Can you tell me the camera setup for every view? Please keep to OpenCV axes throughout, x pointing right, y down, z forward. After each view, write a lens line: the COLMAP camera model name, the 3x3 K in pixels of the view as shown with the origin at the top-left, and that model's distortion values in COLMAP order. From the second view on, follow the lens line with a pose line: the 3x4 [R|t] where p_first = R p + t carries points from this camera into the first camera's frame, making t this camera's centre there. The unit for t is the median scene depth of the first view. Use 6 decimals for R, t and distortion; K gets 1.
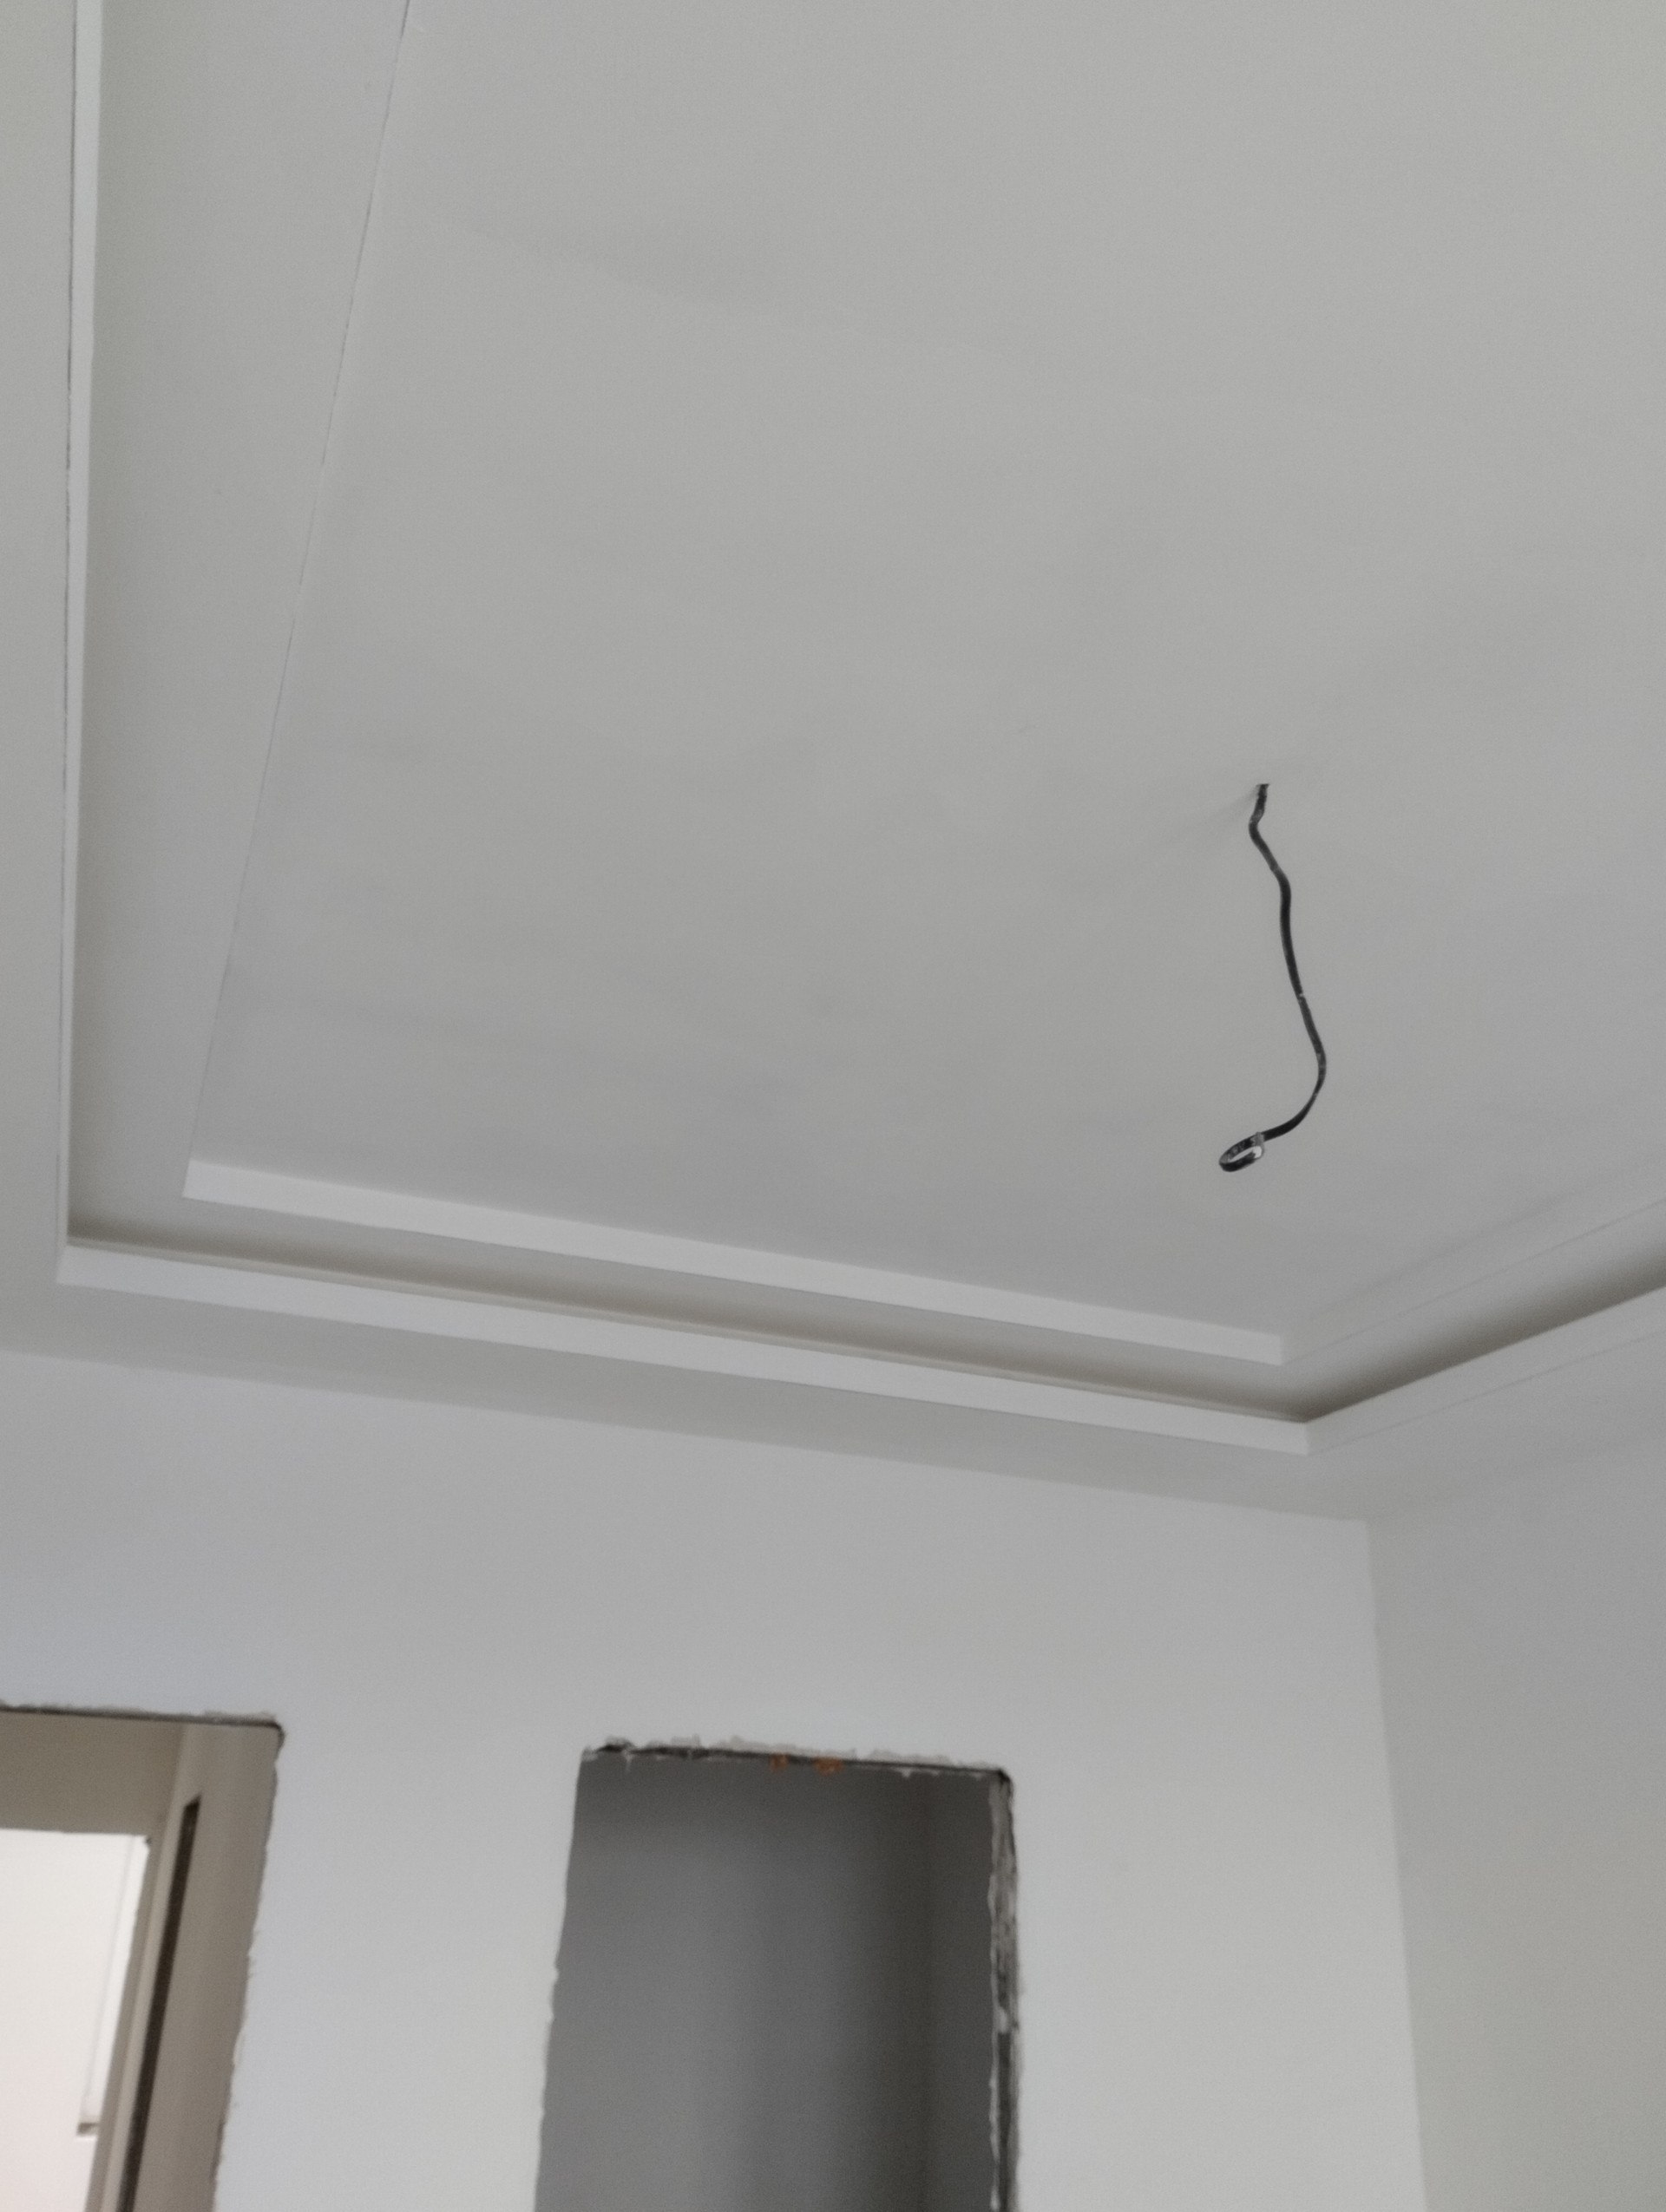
lens RADIAL K [[1825.8, 0, 838.8], [0, 1825.8, 1105.6], [0, 0, 1]] dist [0.115709, -0.169124]
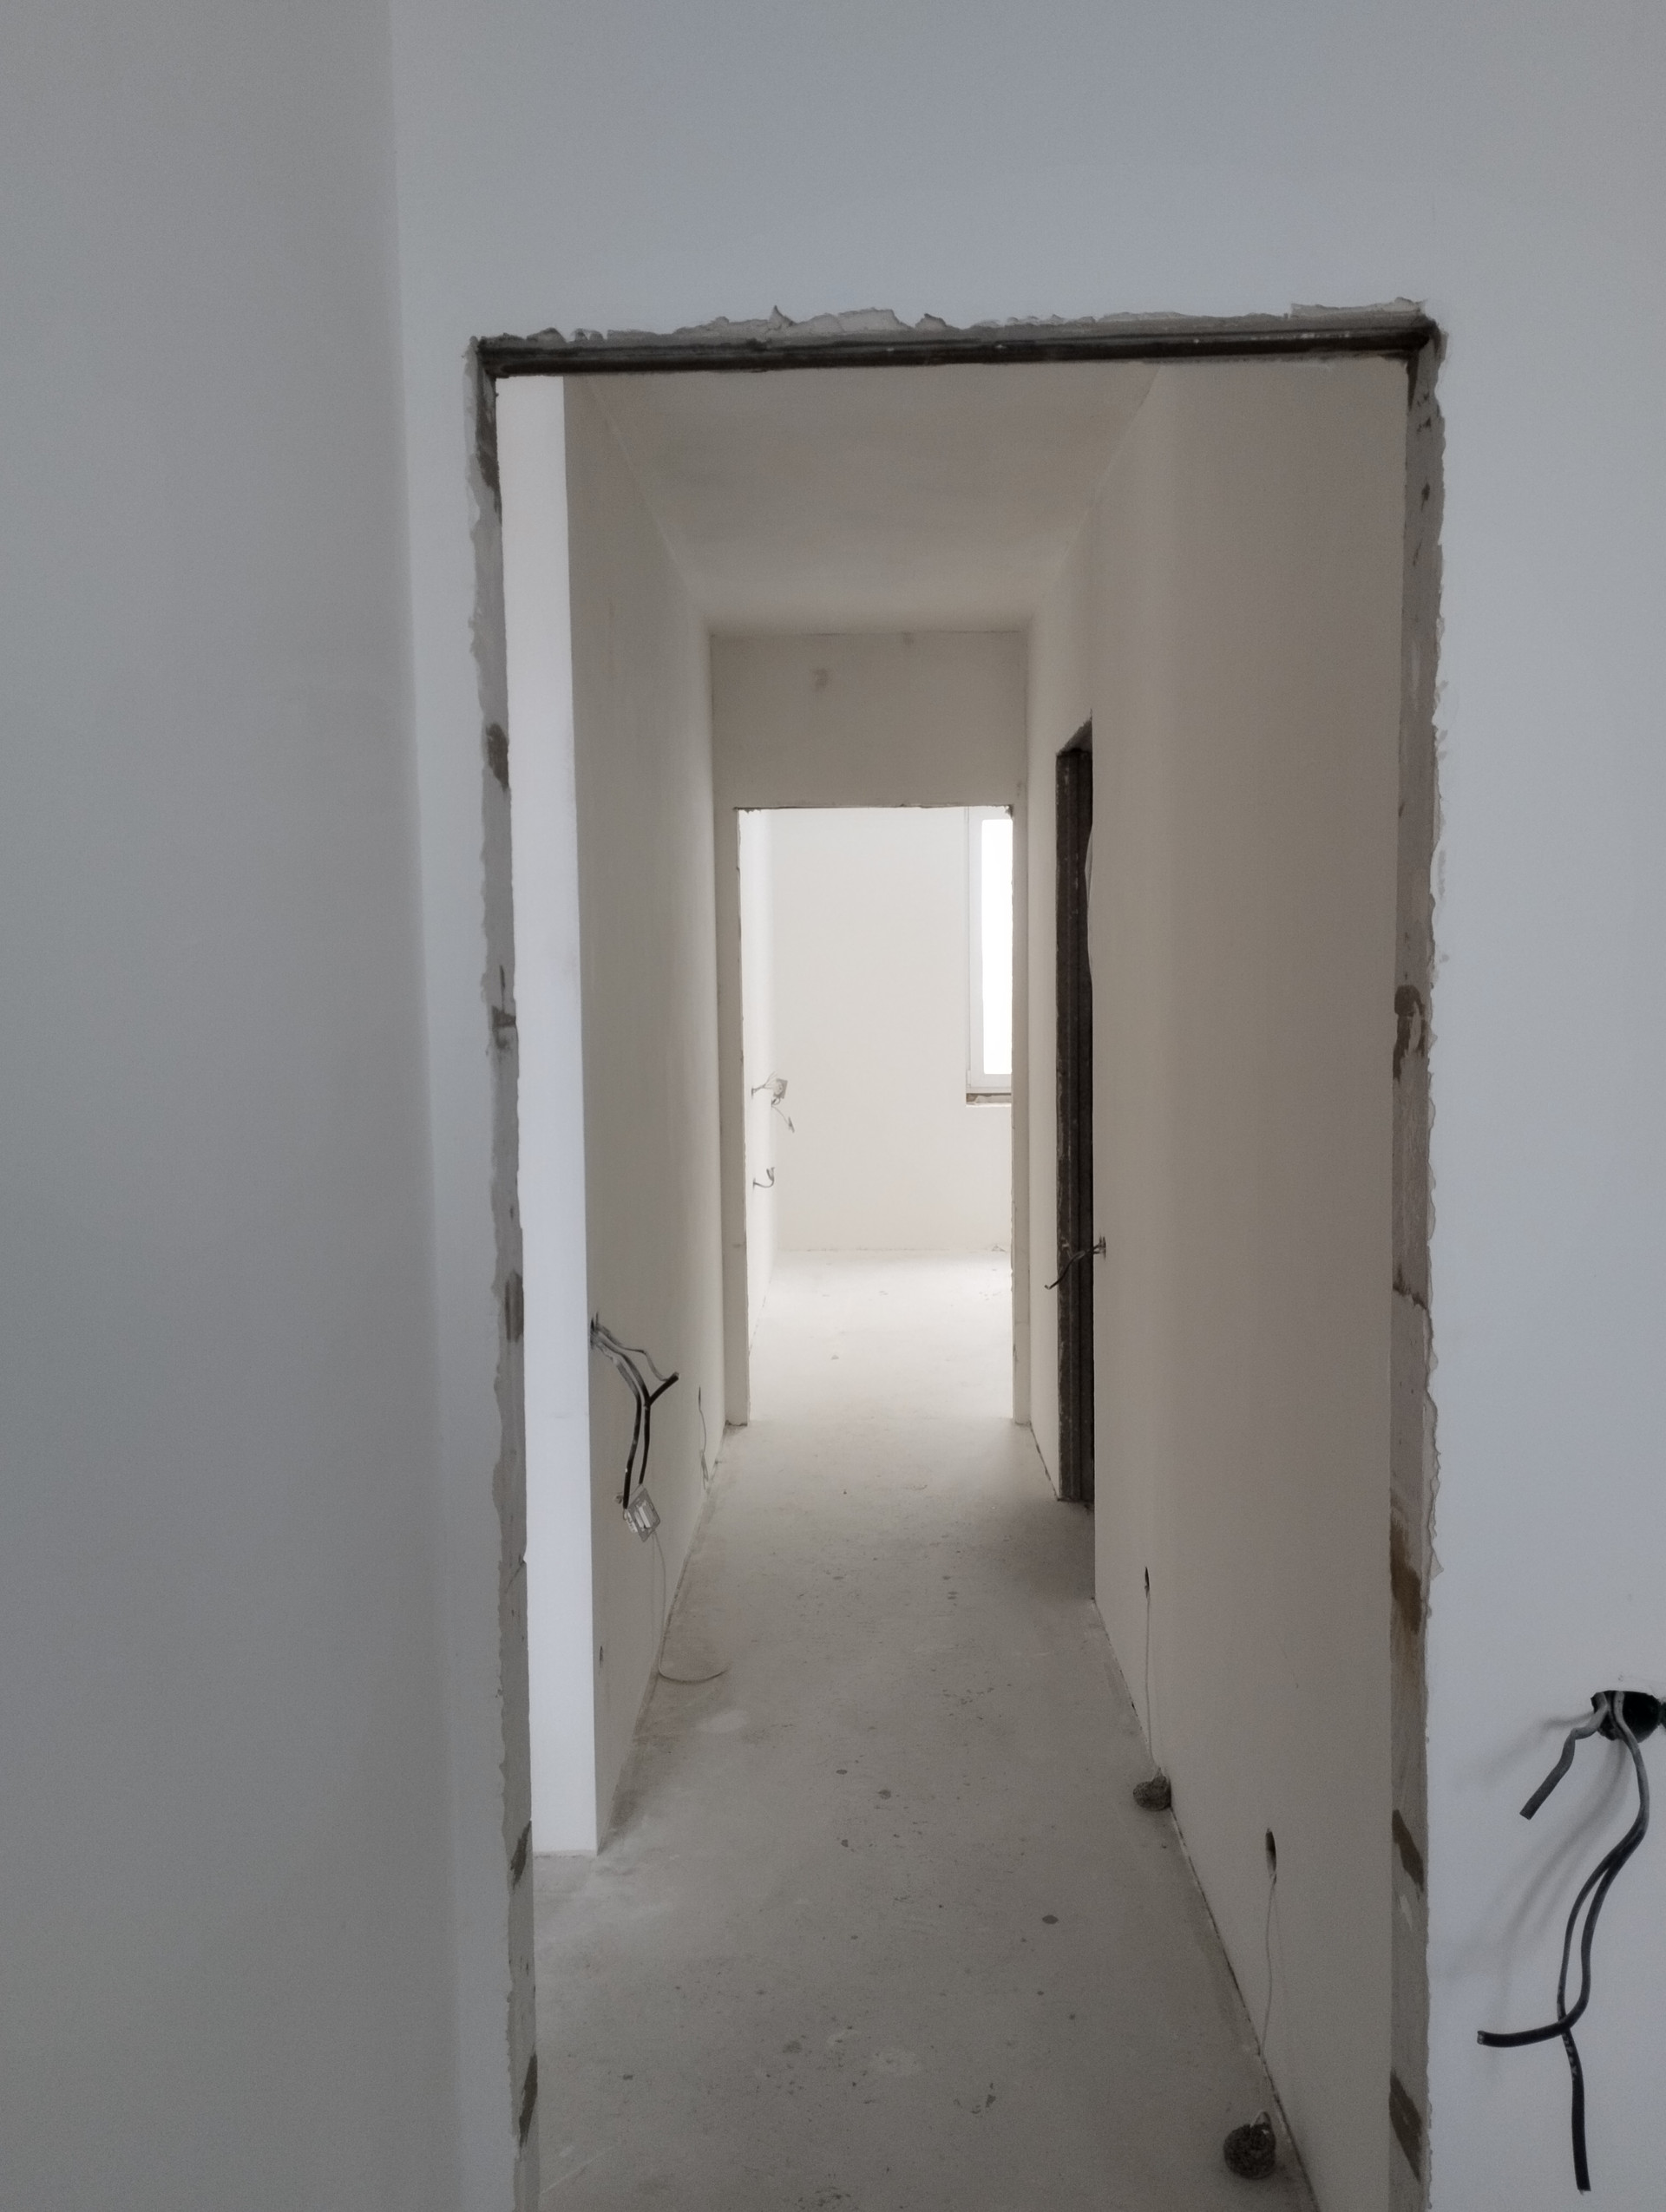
lens RADIAL K [[1825.8, 0, 838.8], [0, 1825.8, 1105.6], [0, 0, 1]] dist [0.115709, -0.169124]
pose [[0.925092, -0.014327, -0.379472, -0.236576], [0.193447, 0.877688, 0.438454, 0.241318], [0.326777, -0.479018, 0.814714, 0.373232]]
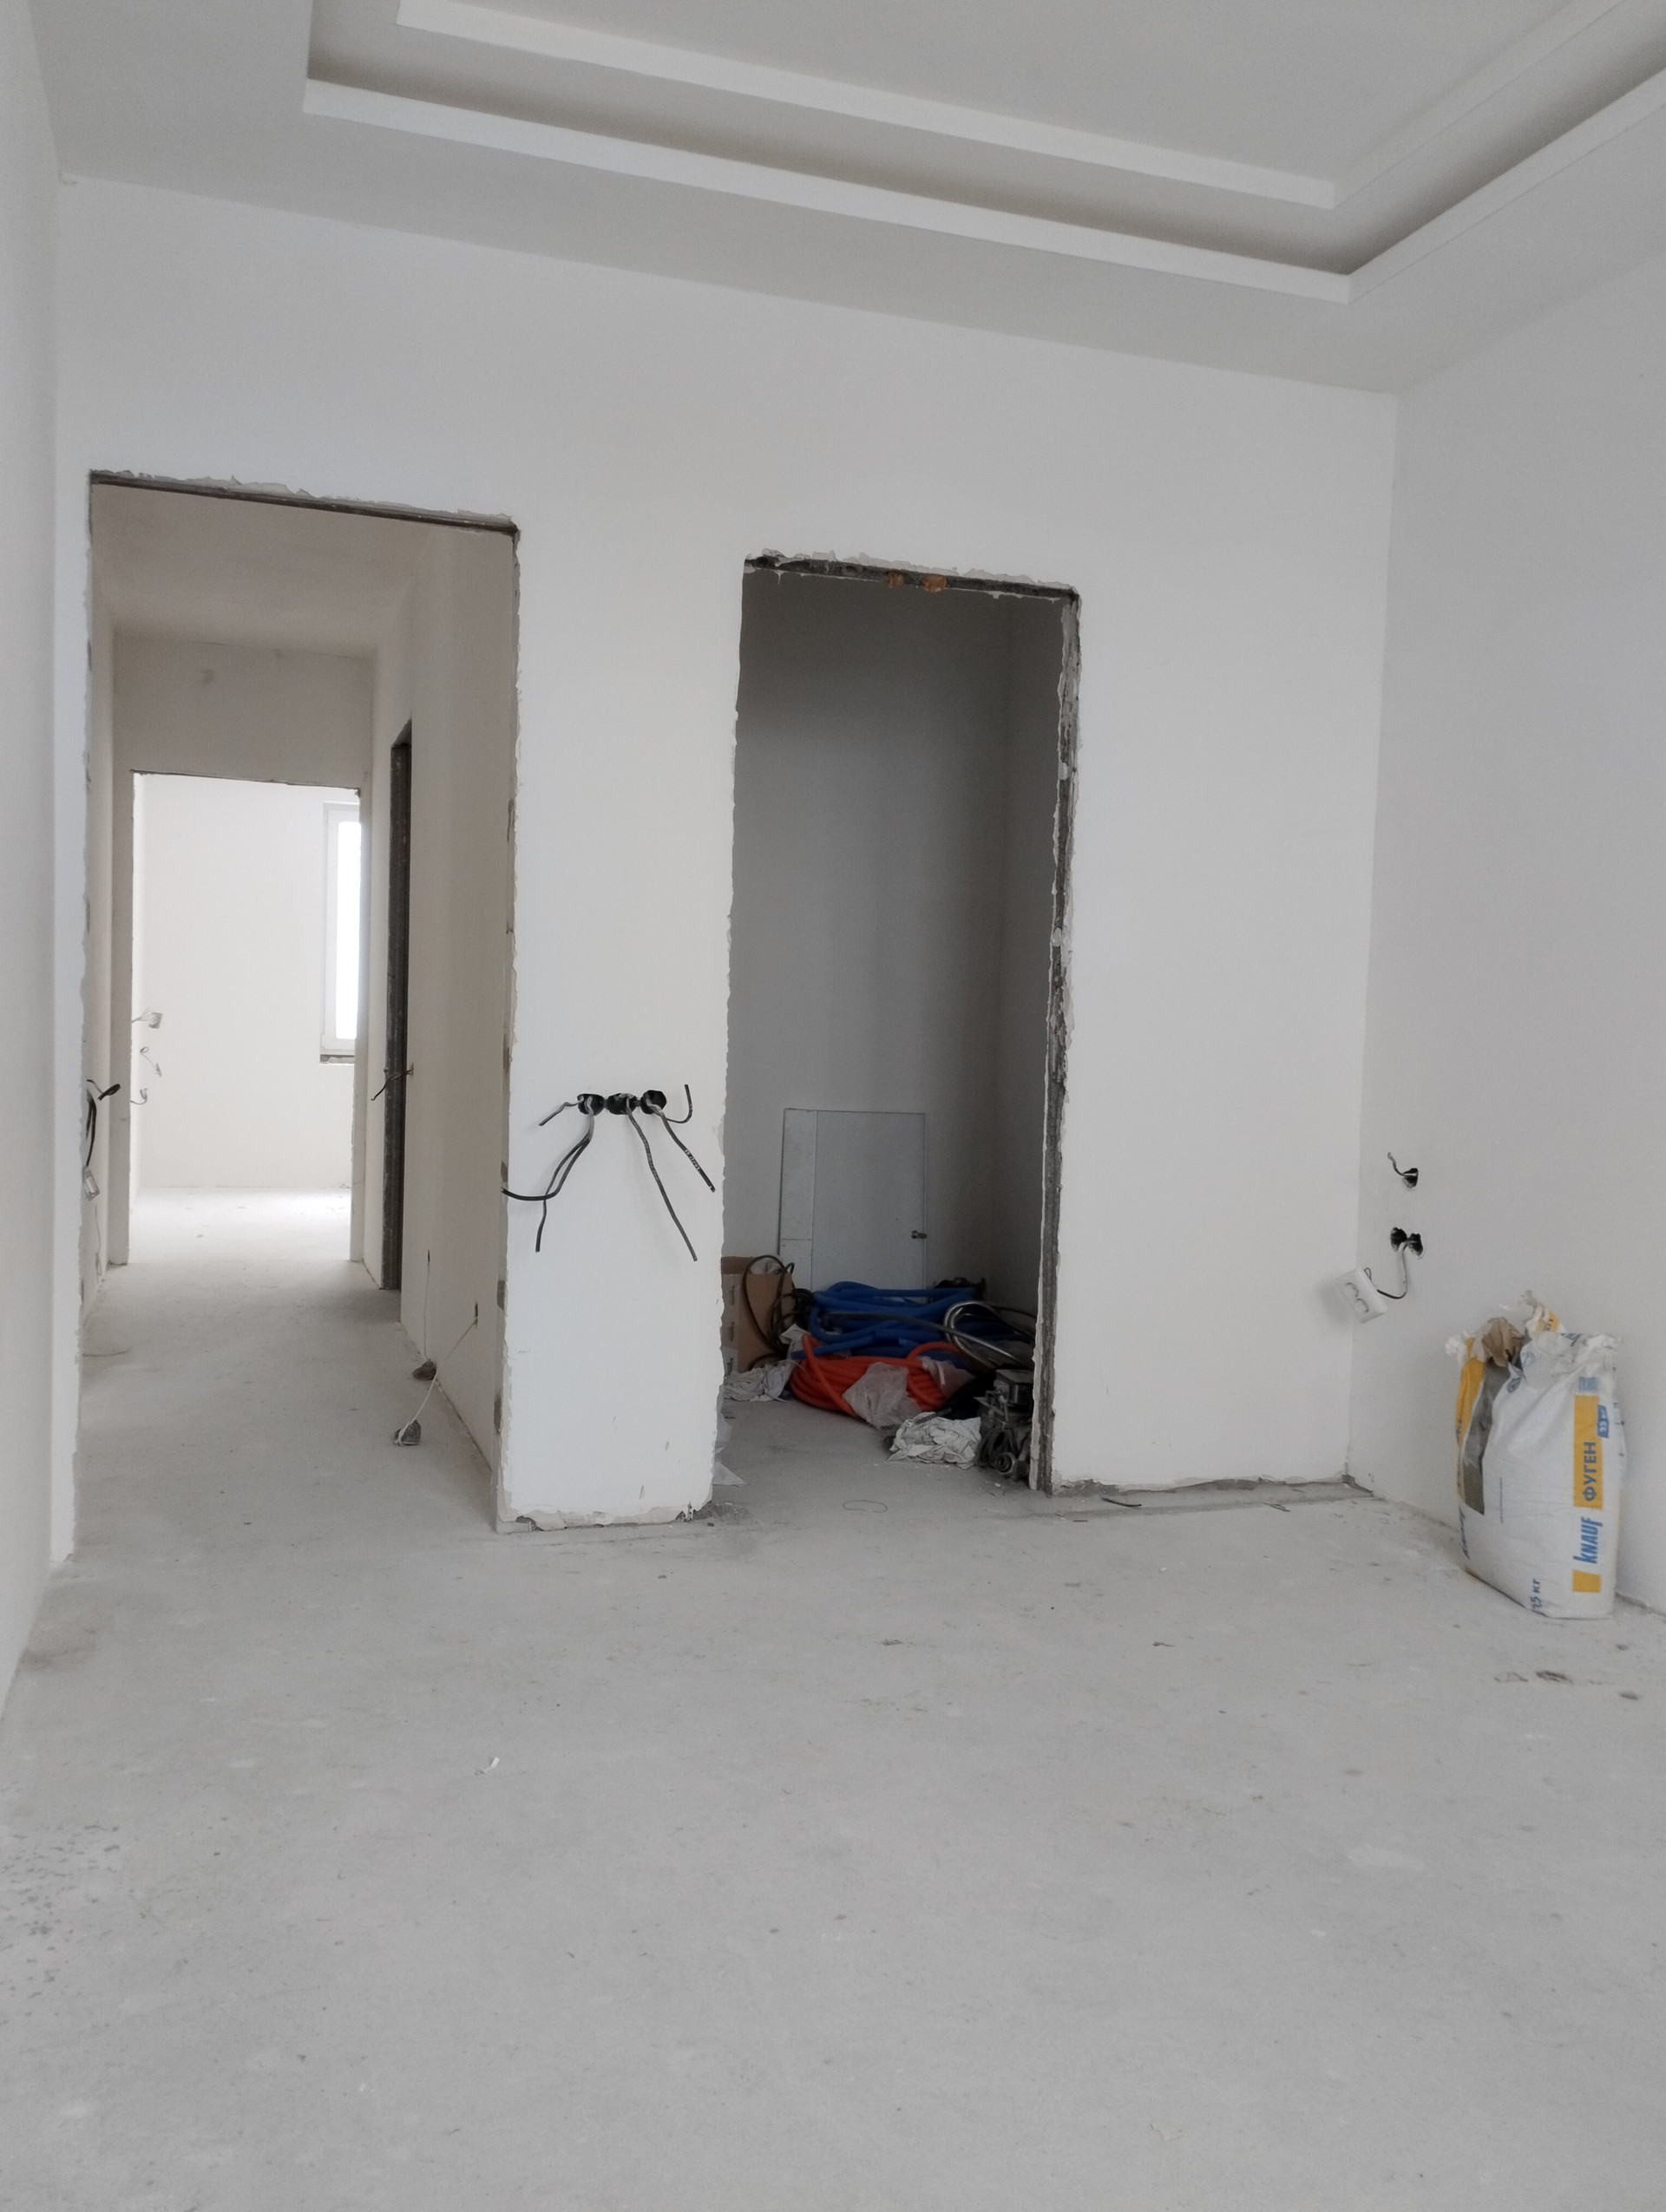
lens RADIAL K [[1825.8, 0, 838.8], [0, 1825.8, 1105.6], [0, 0, 1]] dist [0.115709, -0.169124]
pose [[0.998926, -0.000416, -0.046333, -0.013497], [0.020946, 0.896008, 0.443544, 0.117349], [0.041330, -0.444038, 0.895054, -0.300808]]
